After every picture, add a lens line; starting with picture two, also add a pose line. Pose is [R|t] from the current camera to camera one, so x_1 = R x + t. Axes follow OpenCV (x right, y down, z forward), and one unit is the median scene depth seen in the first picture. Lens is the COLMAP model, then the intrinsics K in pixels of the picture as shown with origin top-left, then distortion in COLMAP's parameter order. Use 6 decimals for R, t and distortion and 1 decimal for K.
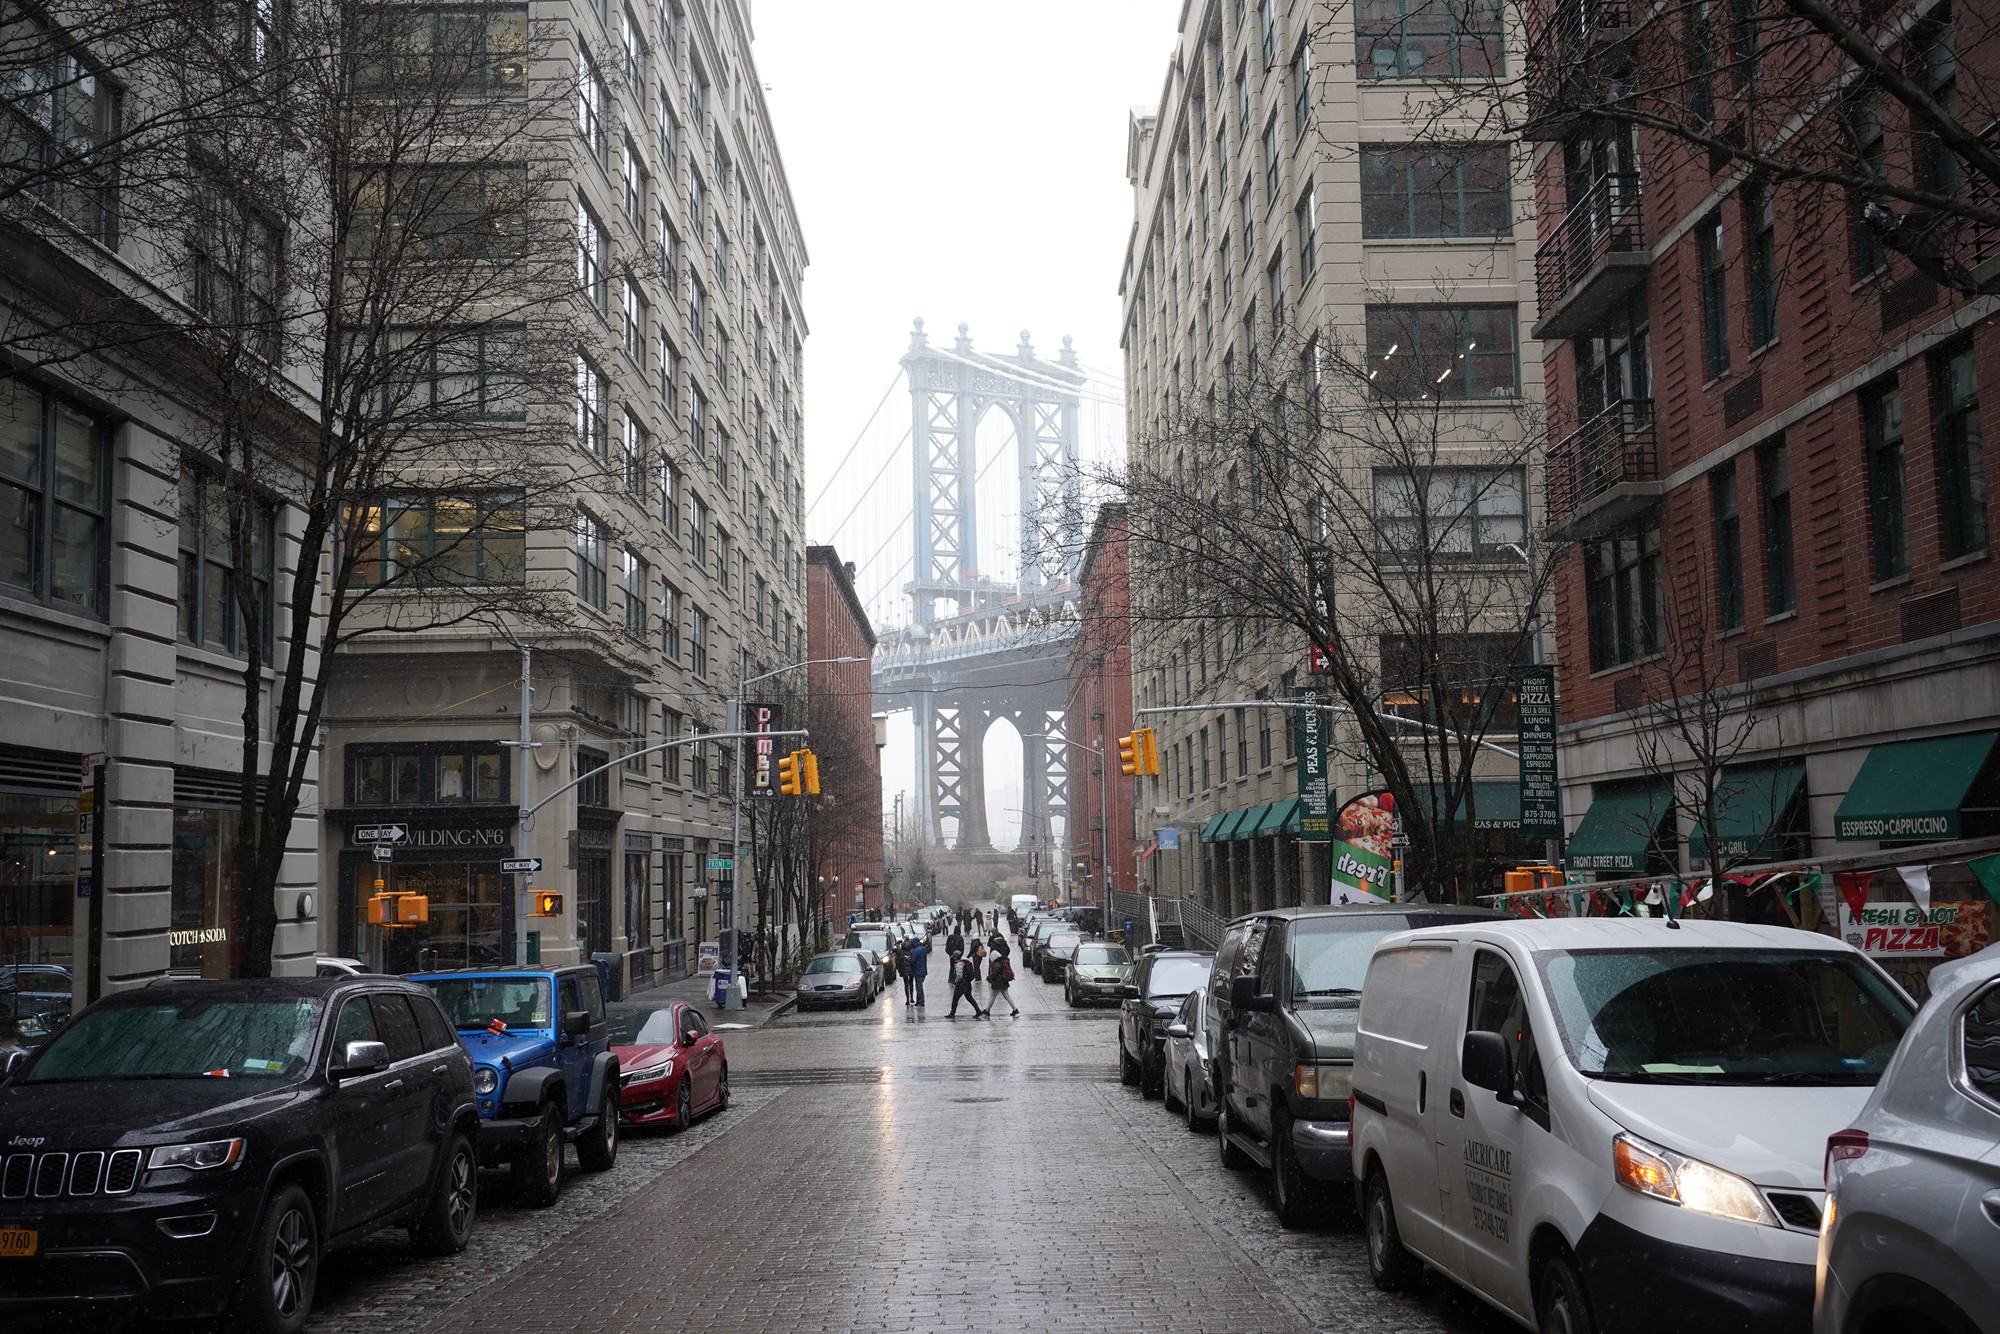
lens RADIAL K [[1913.3, 0, 1000.2], [0, 1913.3, 673.8], [0, 0, 1]] dist [0.003479, 0.000000]
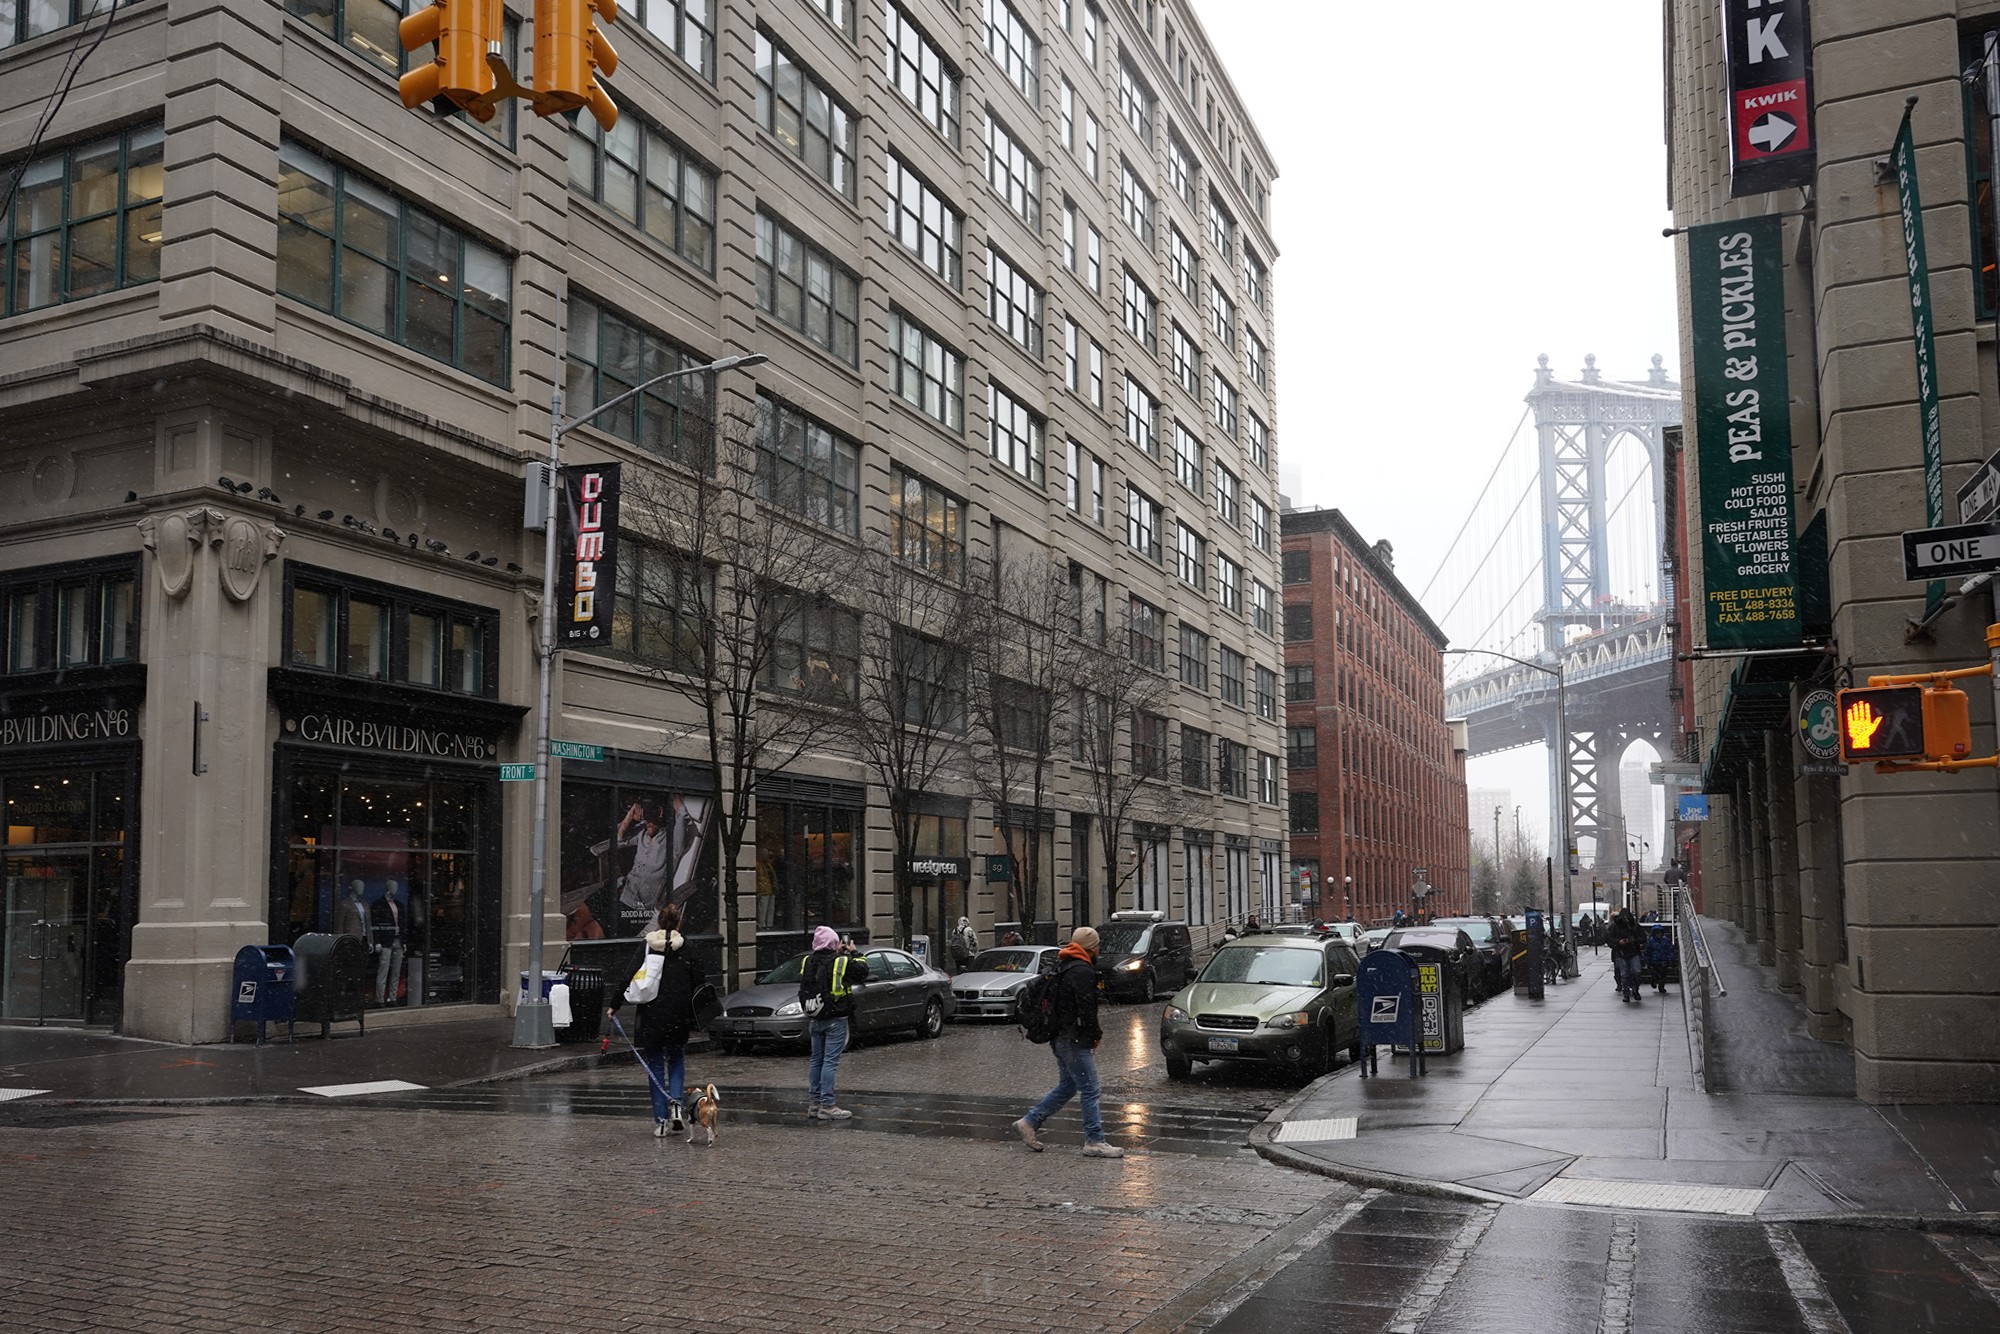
lens RADIAL K [[1503.4, 0, 1017.9], [0, 1503.4, 782.7], [0, 0, 1]] dist [0.010358, 0.001800]
pose [[0.910289, -0.022473, -0.413362, 0.030785], [0.033380, 0.999259, 0.019184, 0.020099], [0.412625, -0.031261, 0.910365, 0.137621]]
